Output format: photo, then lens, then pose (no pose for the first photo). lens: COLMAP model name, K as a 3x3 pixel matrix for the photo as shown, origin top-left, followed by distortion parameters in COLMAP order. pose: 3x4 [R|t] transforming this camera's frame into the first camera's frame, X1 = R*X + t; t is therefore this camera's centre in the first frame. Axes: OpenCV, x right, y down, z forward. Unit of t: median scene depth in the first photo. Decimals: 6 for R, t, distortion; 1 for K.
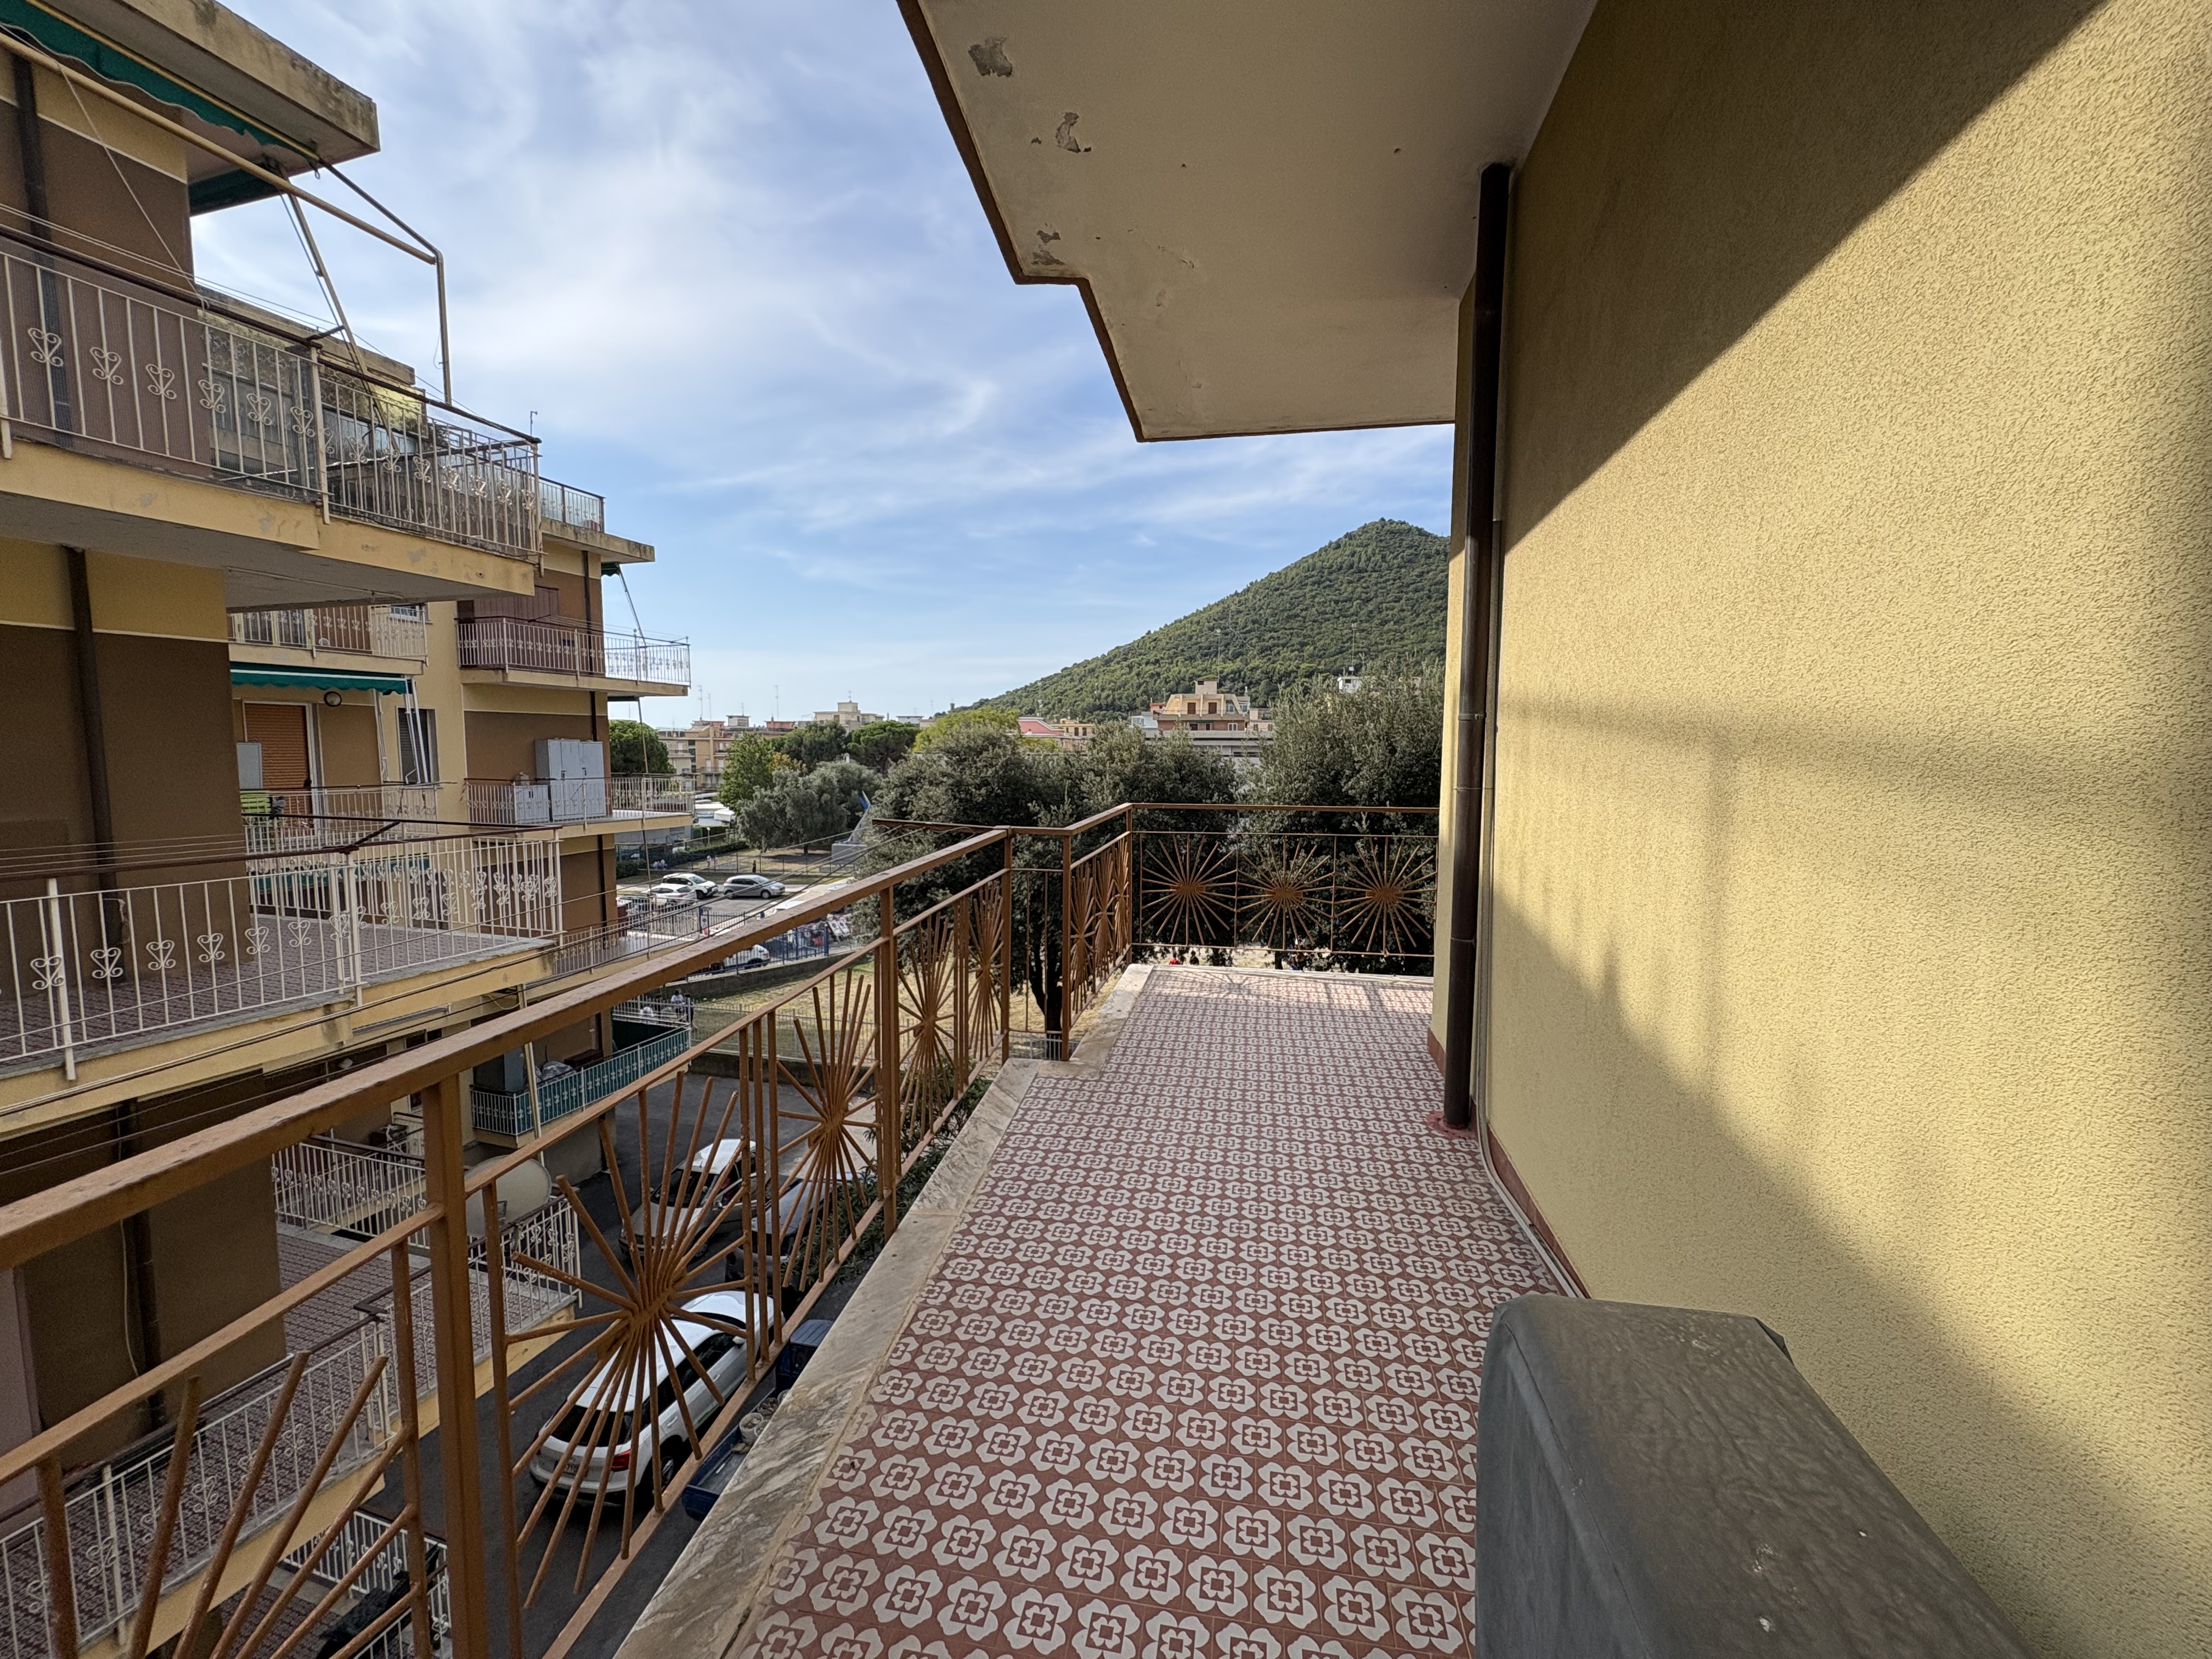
lens RADIAL K [[883.4, 0, 1109.8], [0, 883.4, 826.7], [0, 0, 1]] dist [-0.009244, -0.000028]
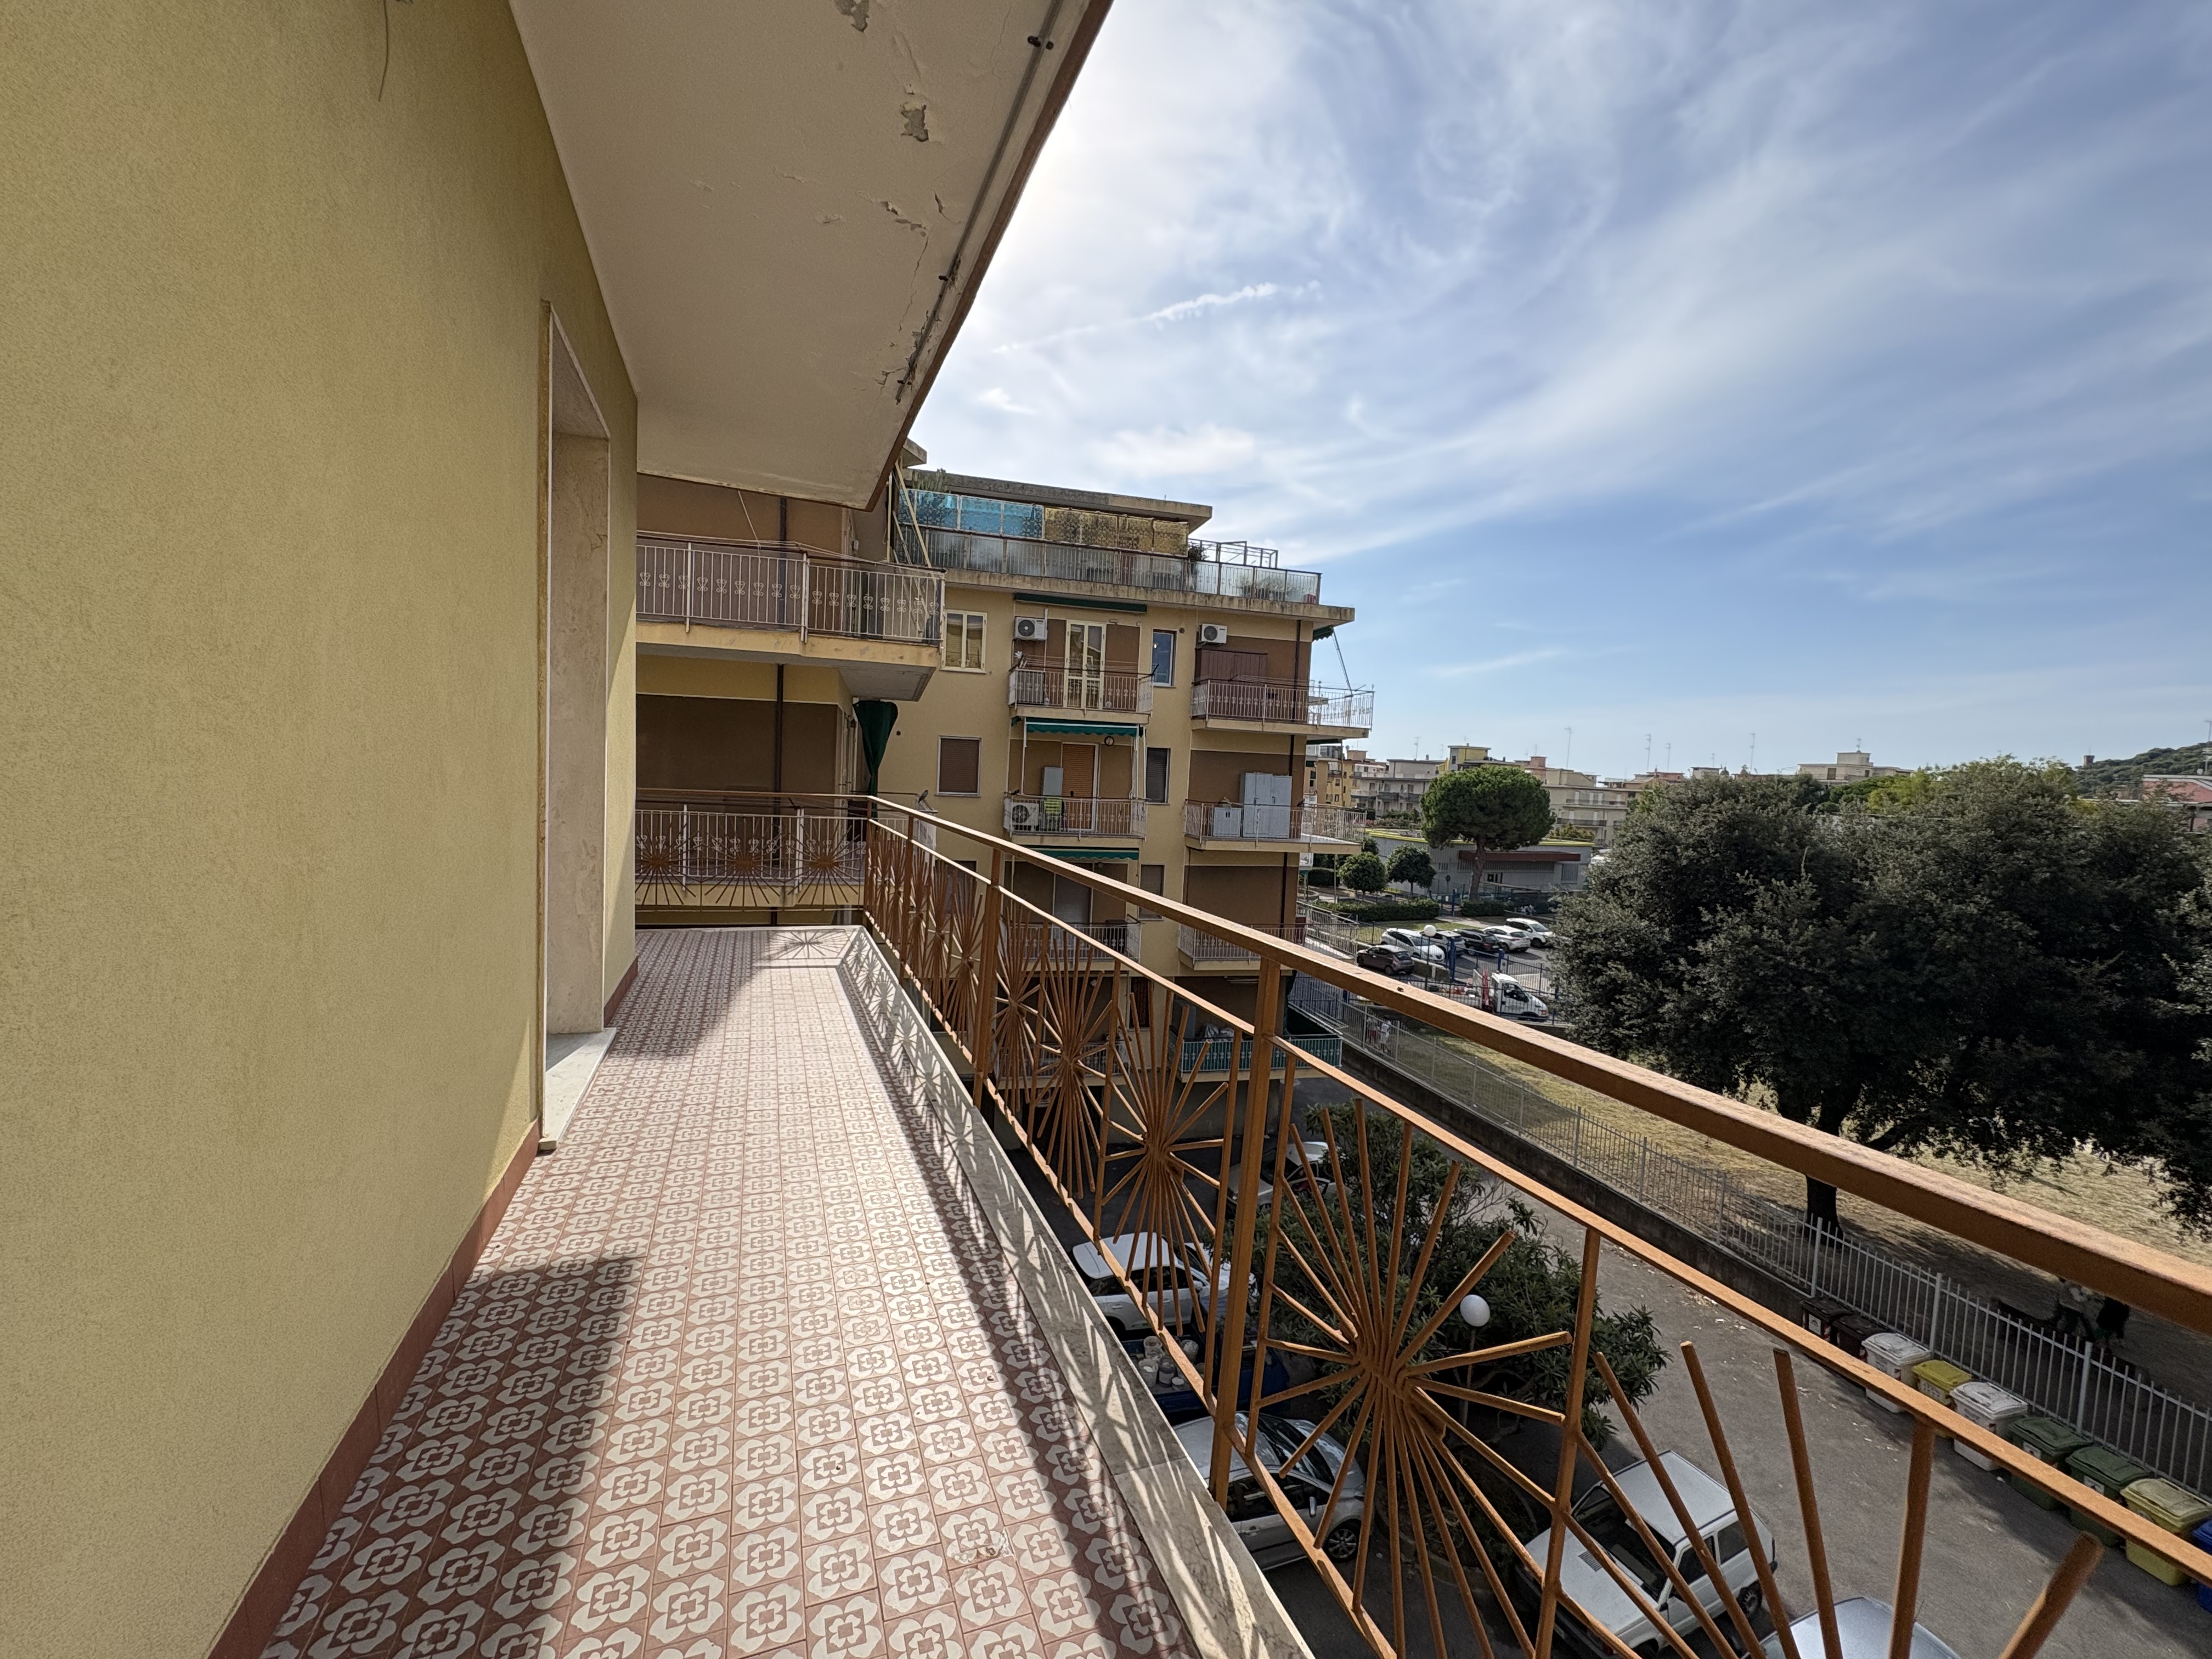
lens RADIAL K [[883.9, 0, 1098.0], [0, 883.9, 832.1], [0, 0, 1]] dist [-0.000182, 0.000610]
pose [[0.510037, 0.077486, -0.856655, 0.126145], [-0.121824, 0.992402, 0.017233, -0.003477], [0.851482, 0.095572, 0.515602, 0.059909]]
